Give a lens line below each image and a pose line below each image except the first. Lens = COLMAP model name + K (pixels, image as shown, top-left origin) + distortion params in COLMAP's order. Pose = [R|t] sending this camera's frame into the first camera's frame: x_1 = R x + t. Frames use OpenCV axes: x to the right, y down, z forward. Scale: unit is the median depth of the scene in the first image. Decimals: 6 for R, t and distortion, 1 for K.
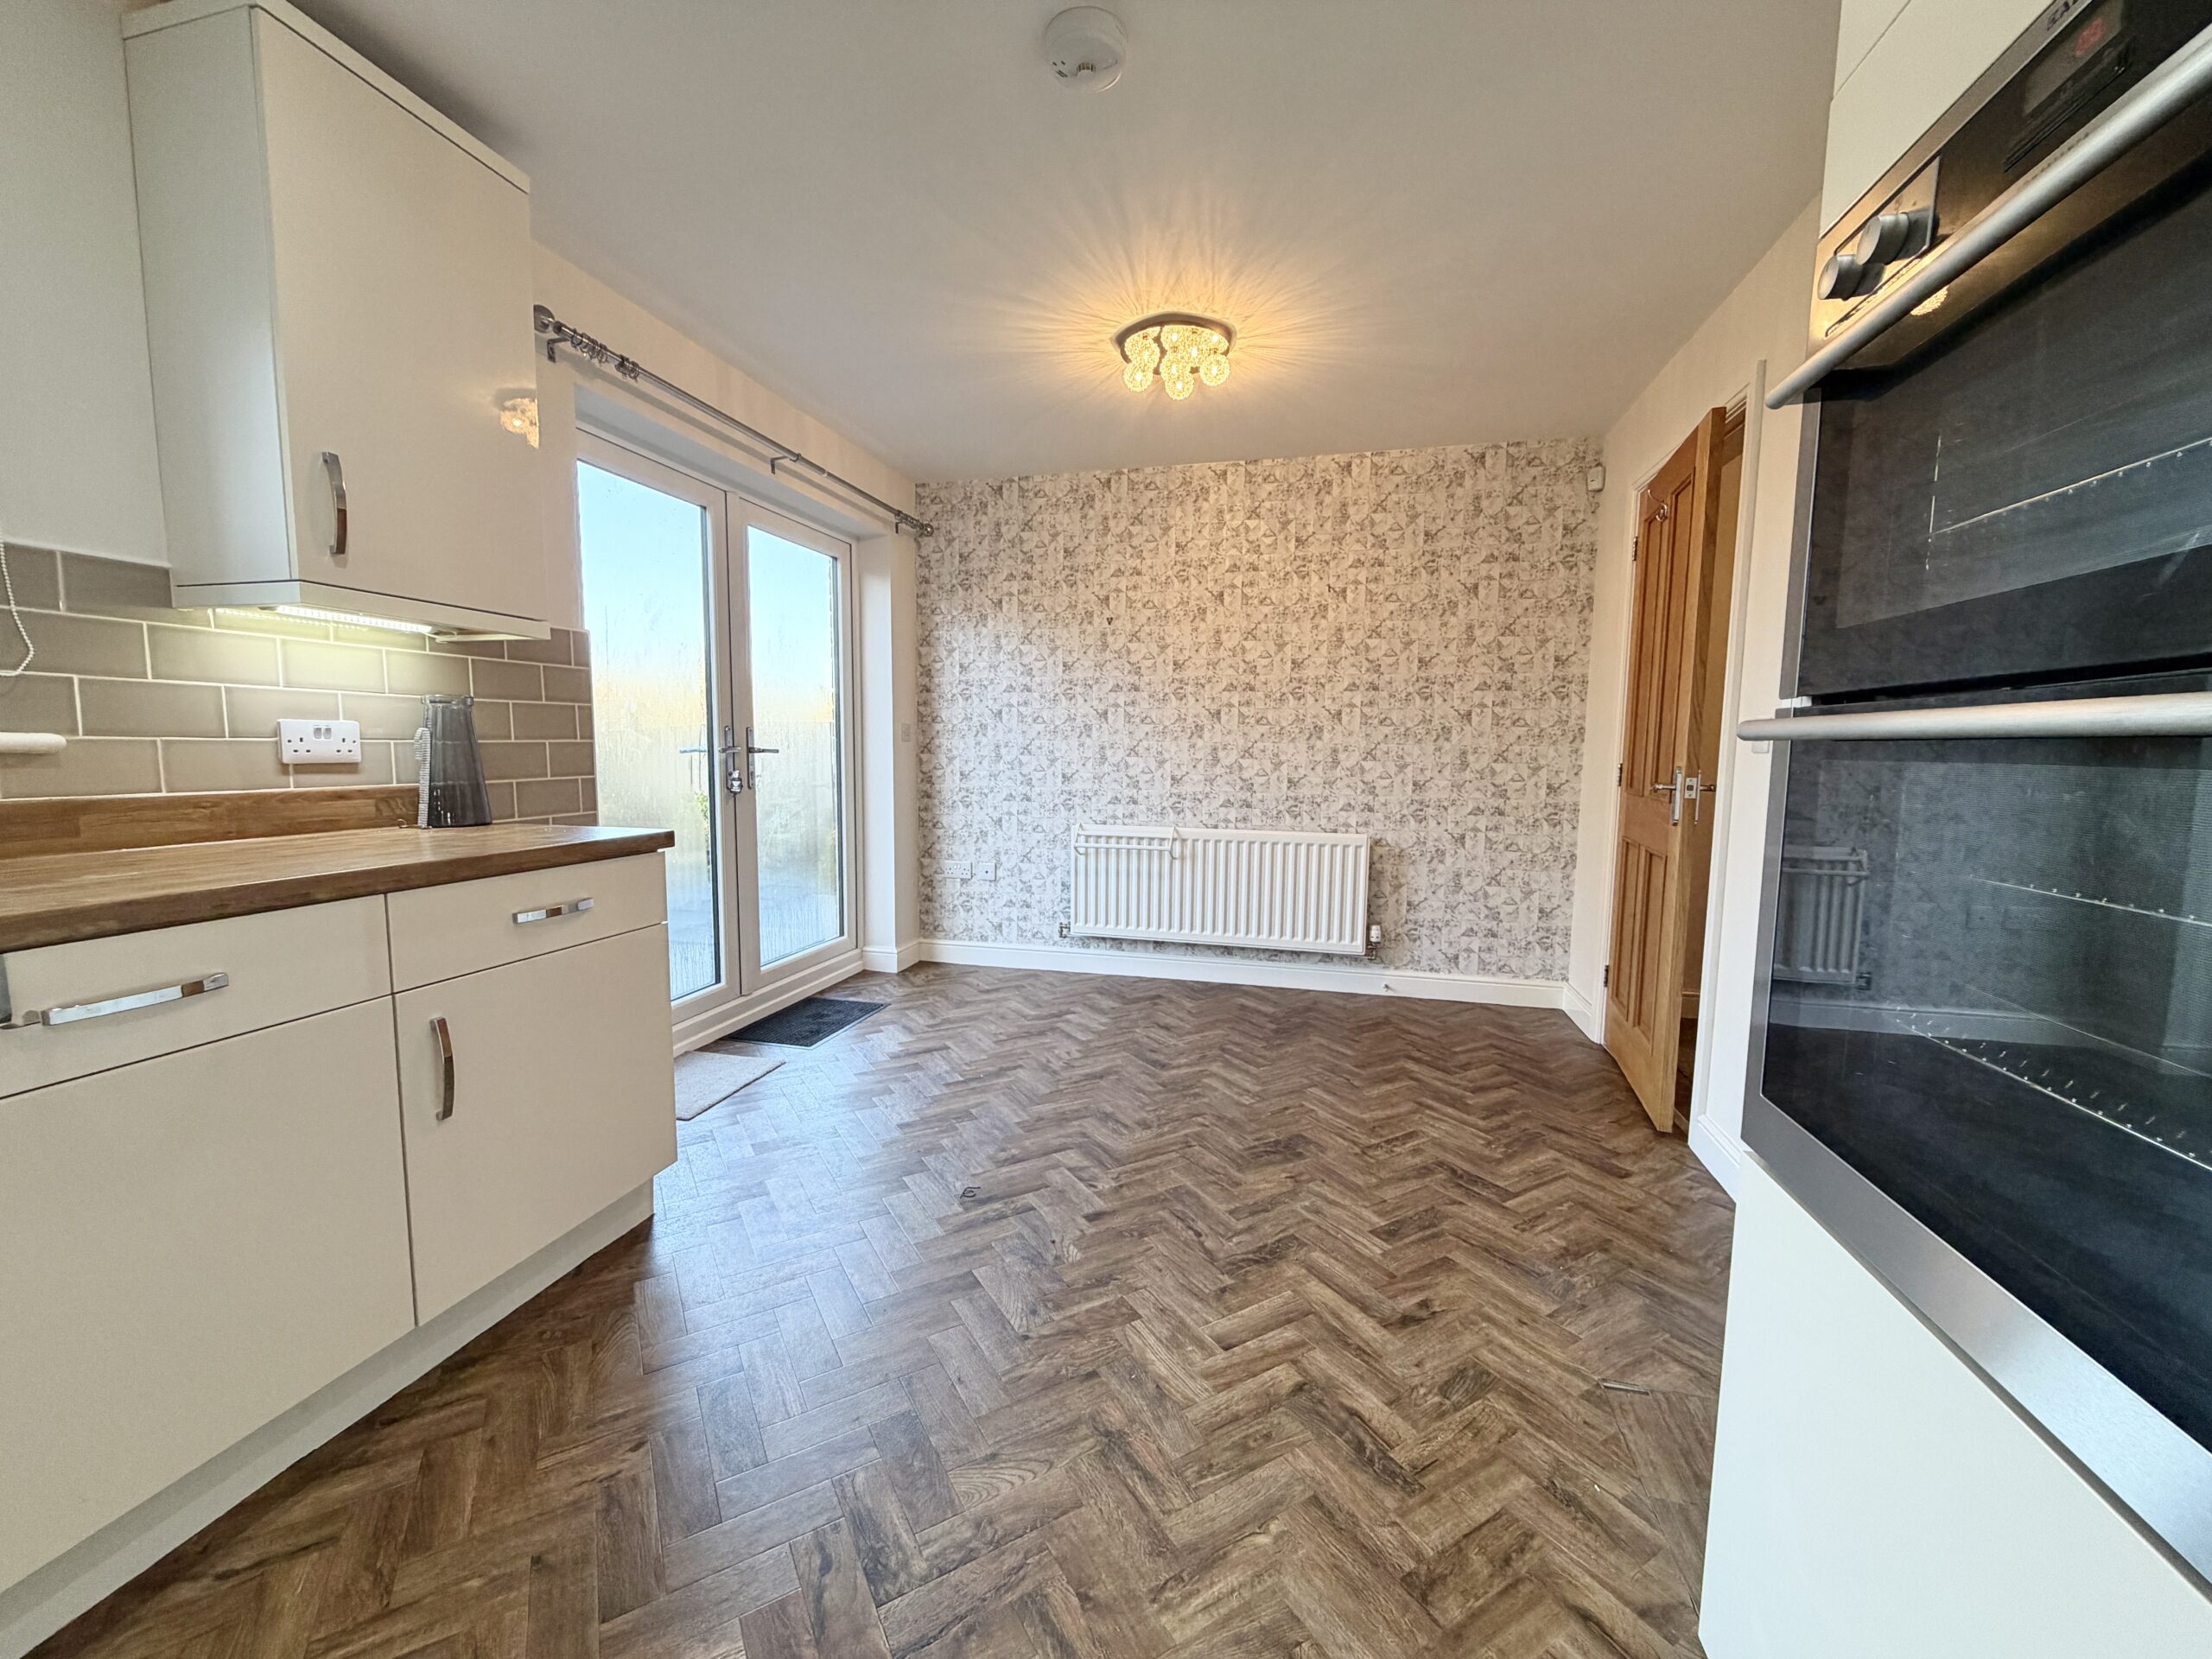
lens RADIAL K [[875.0, 0, 1102.2], [0, 875.0, 828.4], [0, 0, 1]] dist [0.000635, 0.000222]
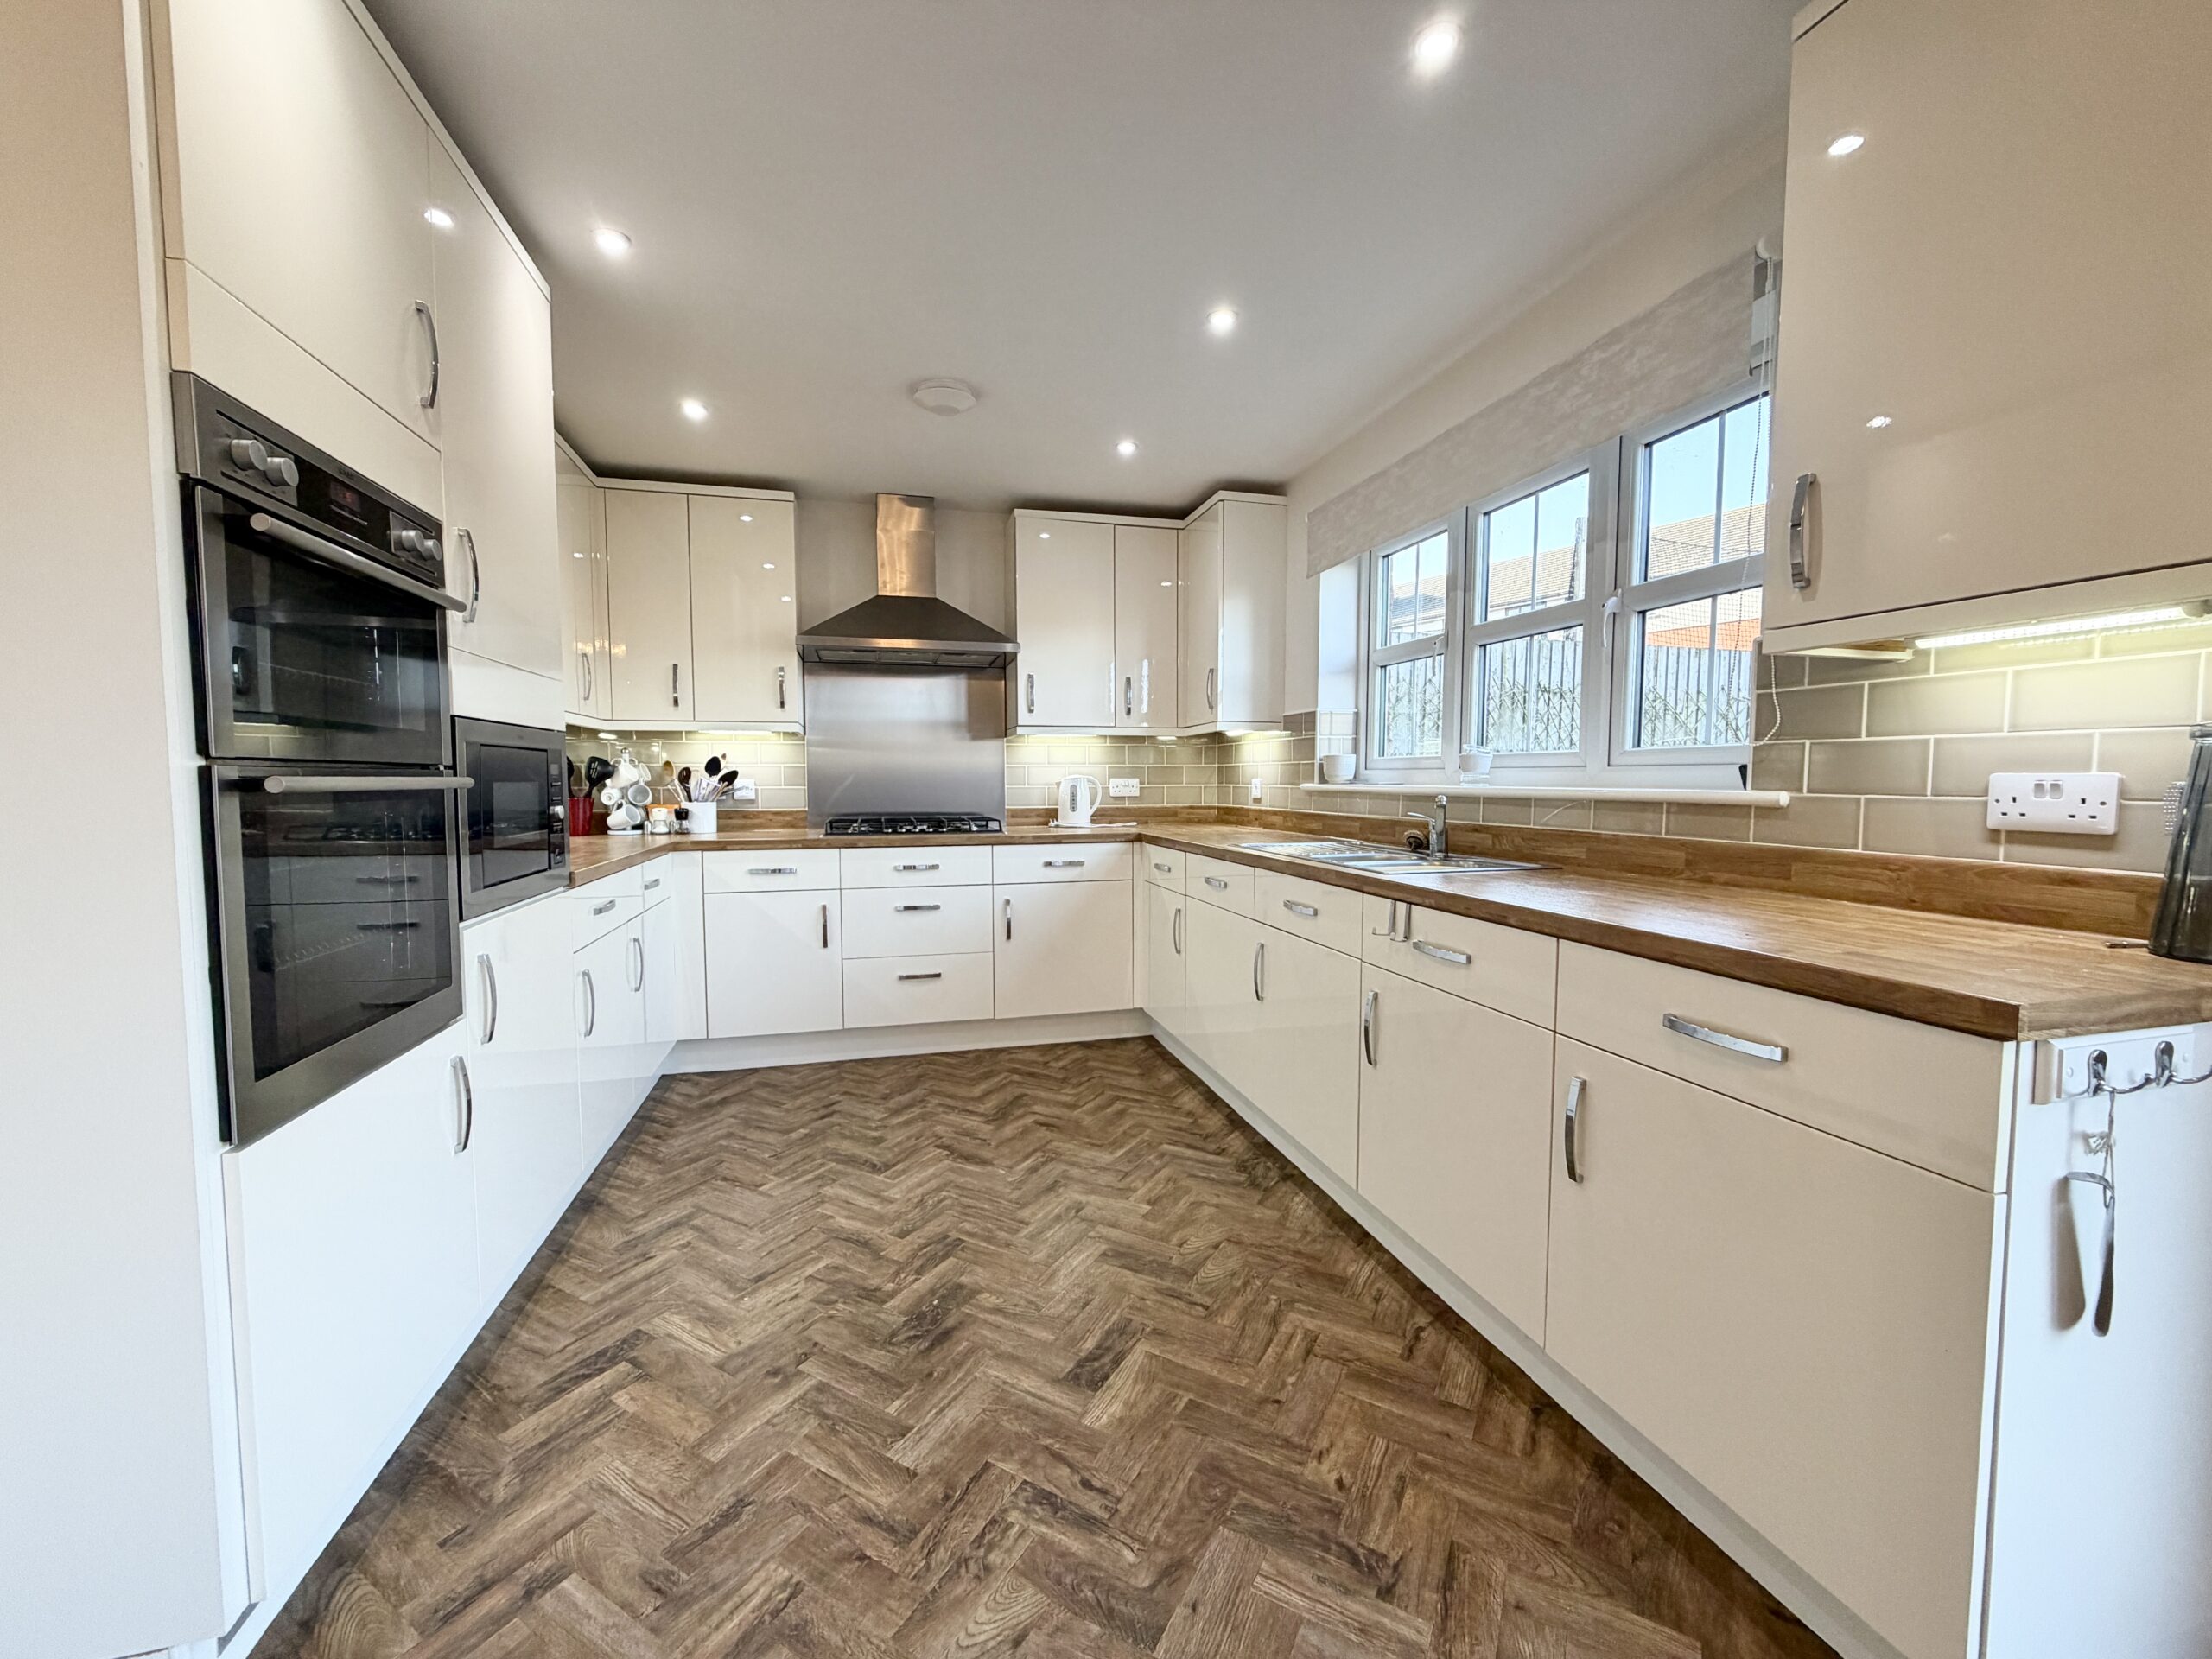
lens RADIAL K [[875.0, 0, 1099.0], [0, 875.0, 832.0], [0, 0, 1]] dist [0.000635, 0.000222]
pose [[-0.875850, 0.018522, -0.482228, 0.187932], [-0.054774, 0.988990, 0.137470, -0.164502], [0.479465, 0.146817, -0.865193, 1.569162]]
